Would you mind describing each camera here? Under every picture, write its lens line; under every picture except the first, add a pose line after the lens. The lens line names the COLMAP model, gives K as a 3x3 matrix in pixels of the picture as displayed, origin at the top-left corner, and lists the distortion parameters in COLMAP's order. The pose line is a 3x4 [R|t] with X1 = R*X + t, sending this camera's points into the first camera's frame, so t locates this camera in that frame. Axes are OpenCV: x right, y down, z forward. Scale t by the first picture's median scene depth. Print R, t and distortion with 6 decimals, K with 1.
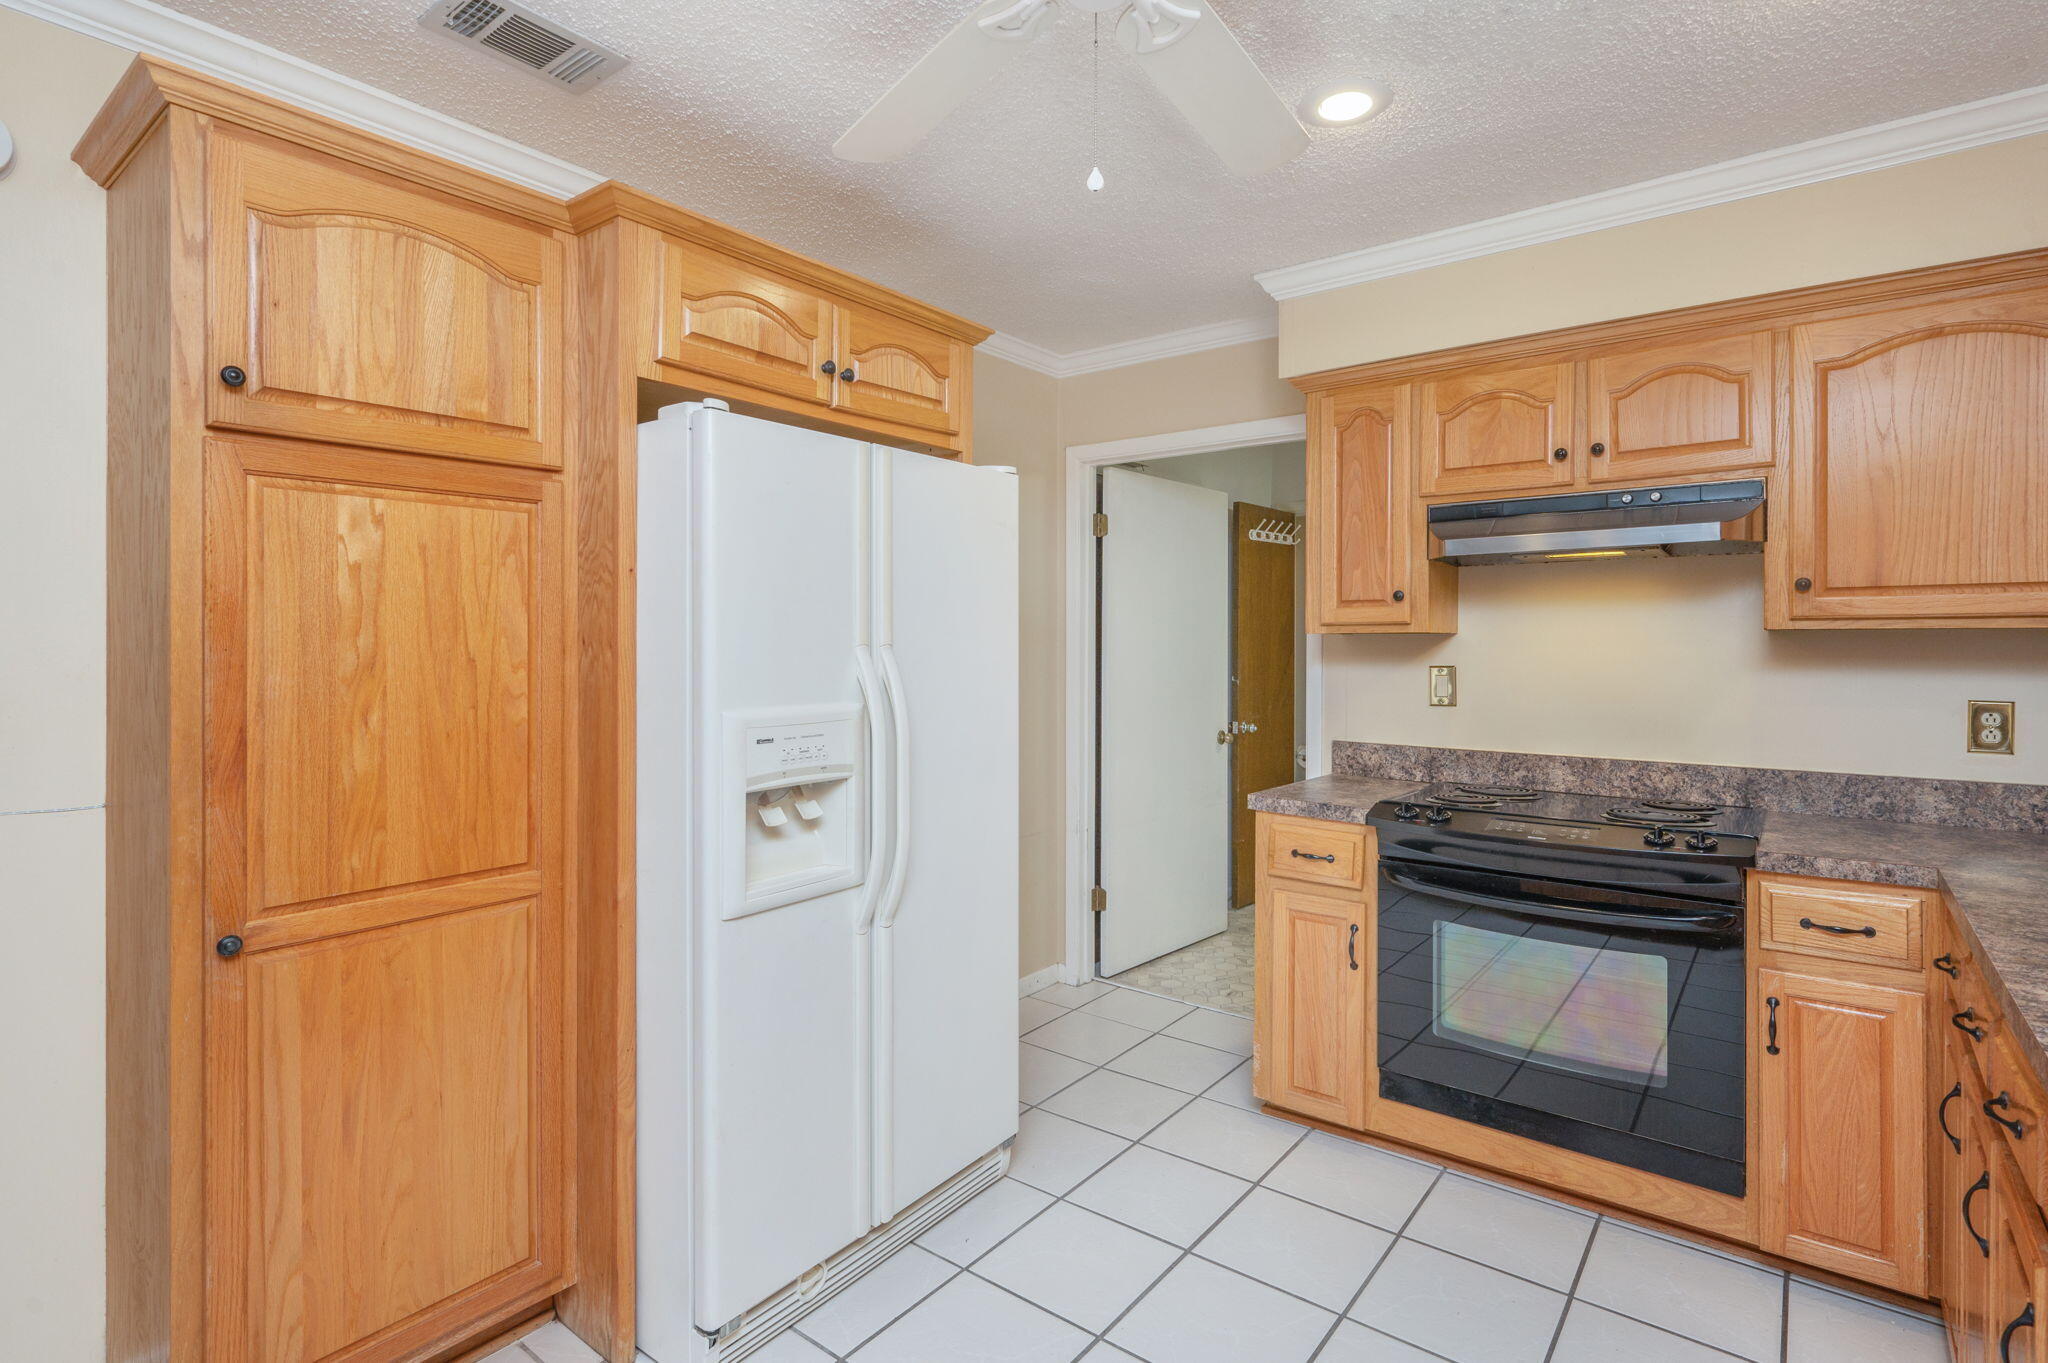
lens RADIAL K [[980.8, 0, 1017.4], [0, 980.8, 647.1], [0, 0, 1]] dist [-0.001435, -0.000199]
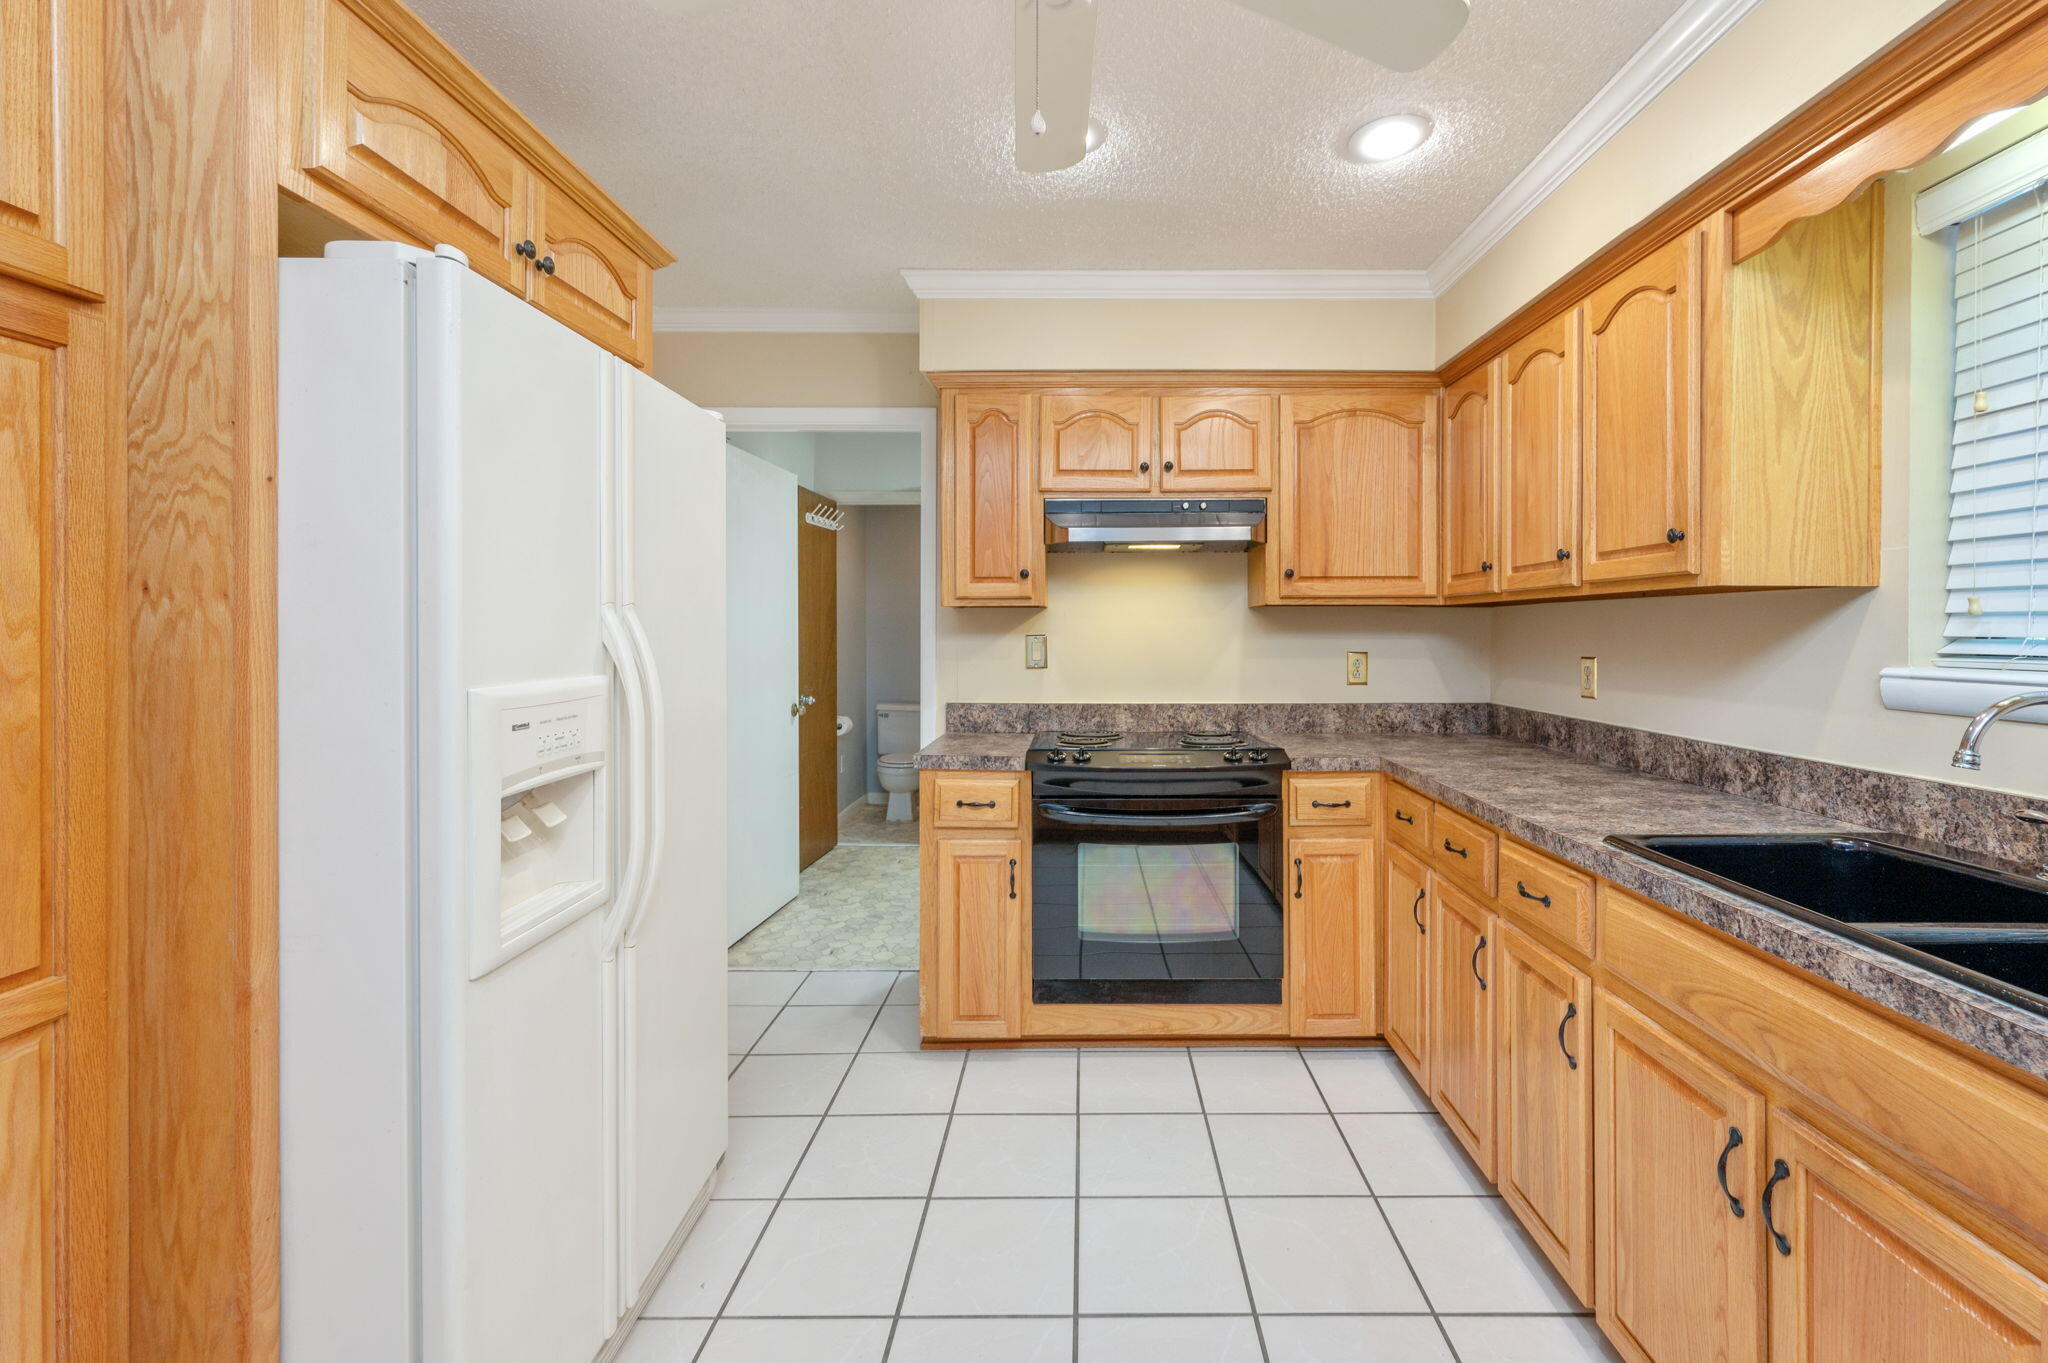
lens RADIAL K [[876.3, 0, 1112.2], [0, 876.3, 628.7], [0, 0, 1]] dist [-0.001412, -0.000026]
pose [[0.789563, -0.004021, 0.613656, -0.220393], [0.004377, 0.999990, 0.000920, 0.016024], [-0.613654, 0.001959, 0.789573, 0.141922]]
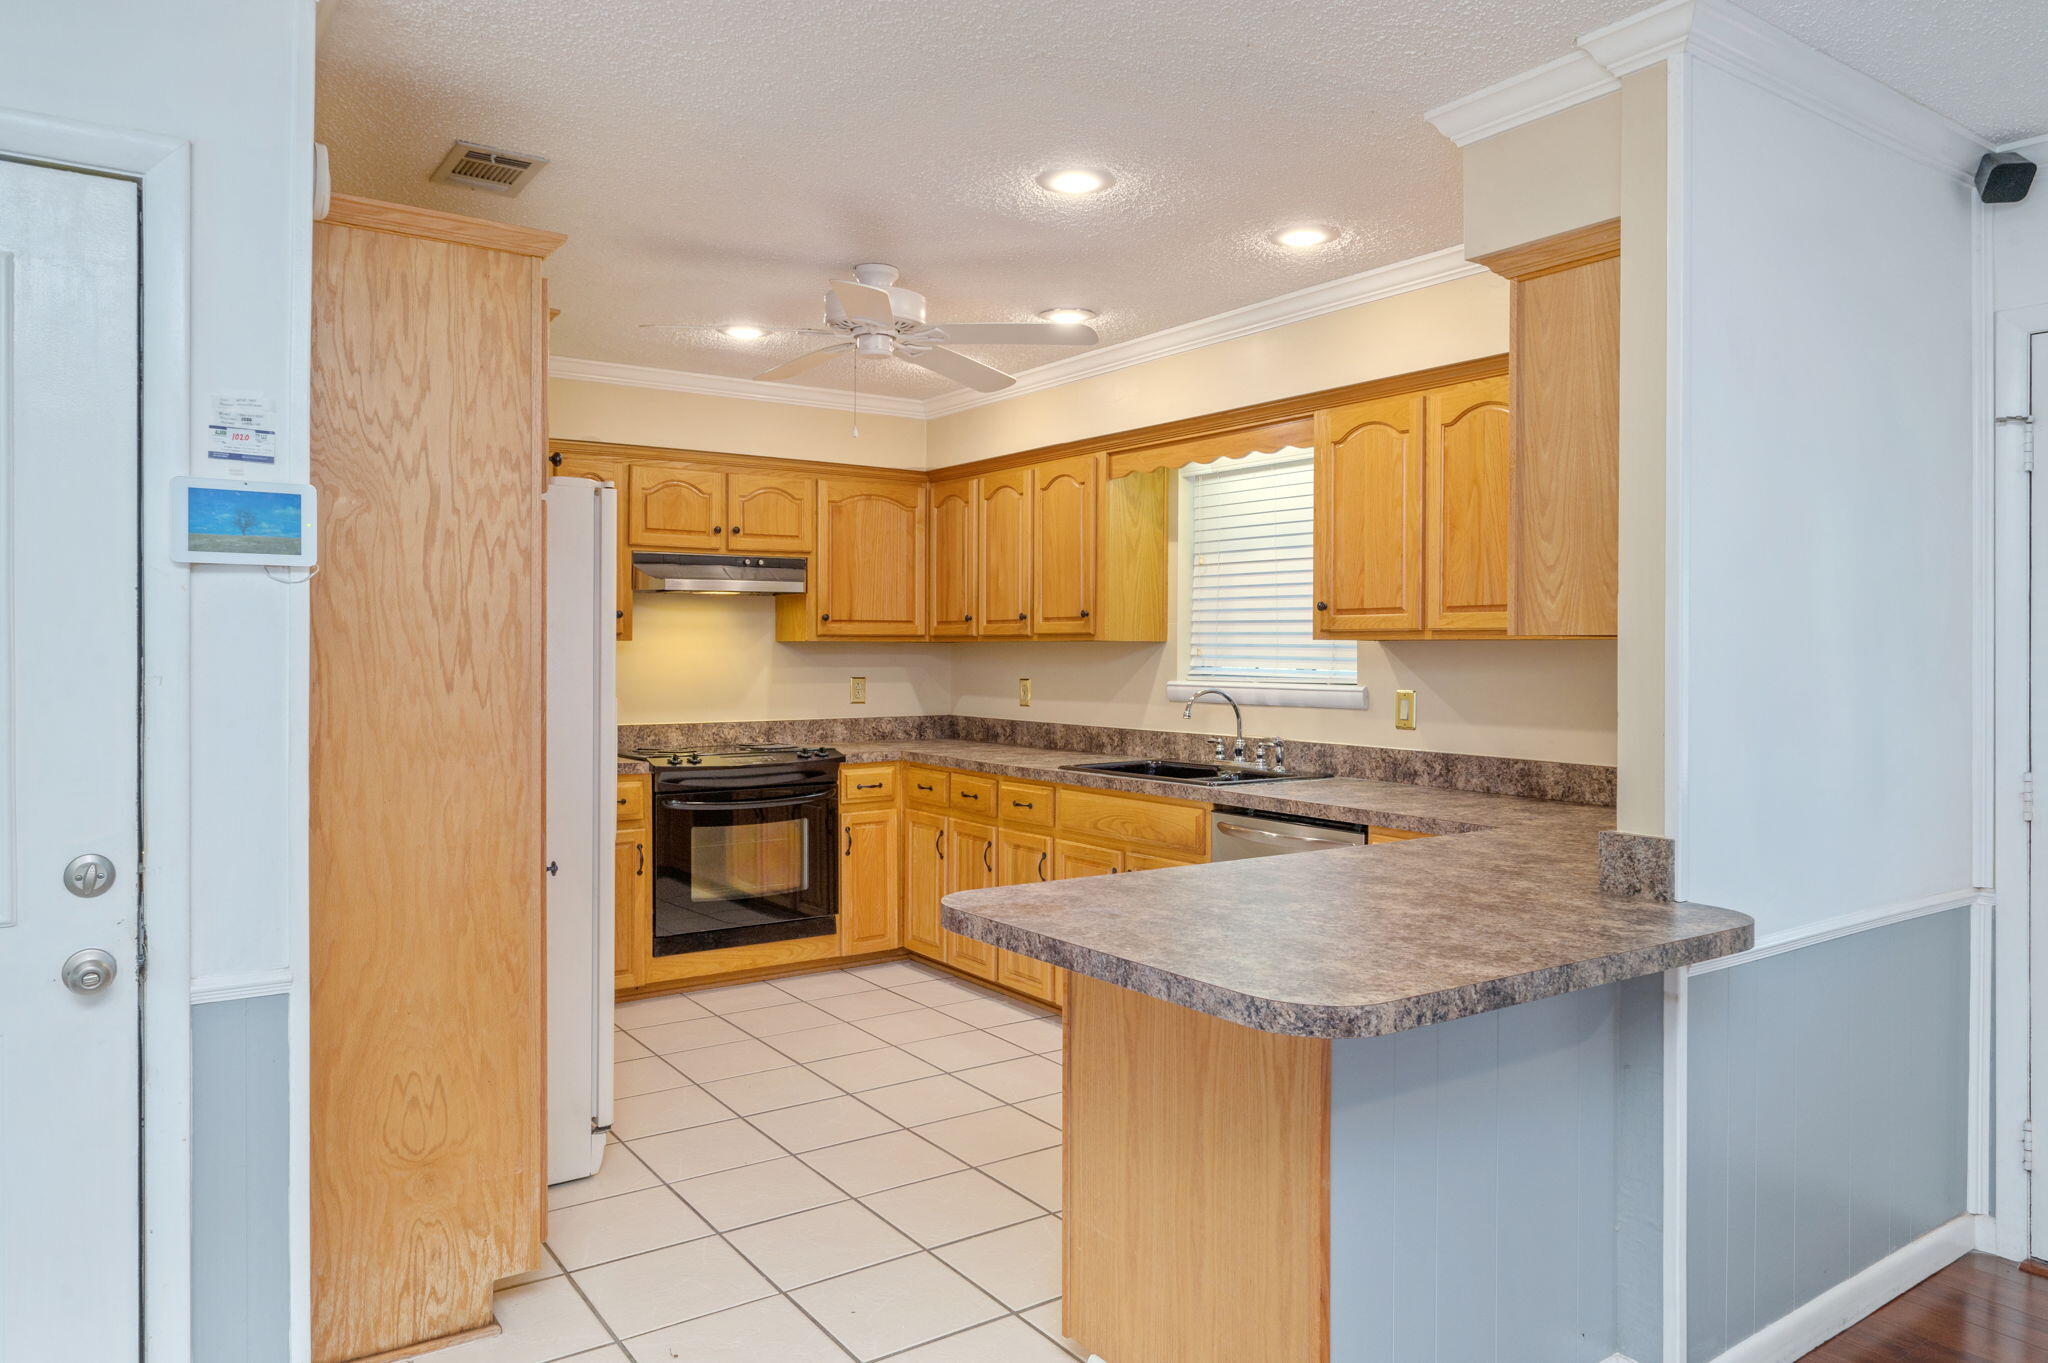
lens RADIAL K [[1328.4, 0, 1018.2], [0, 1328.4, 647.7], [0, 0, 1]] dist [0.002625, 0.000689]
pose [[0.322679, -0.003141, 0.946503, -1.575630], [-0.000009, 0.999994, 0.003321, -0.014792], [-0.946508, -0.001080, 0.322677, -0.185609]]
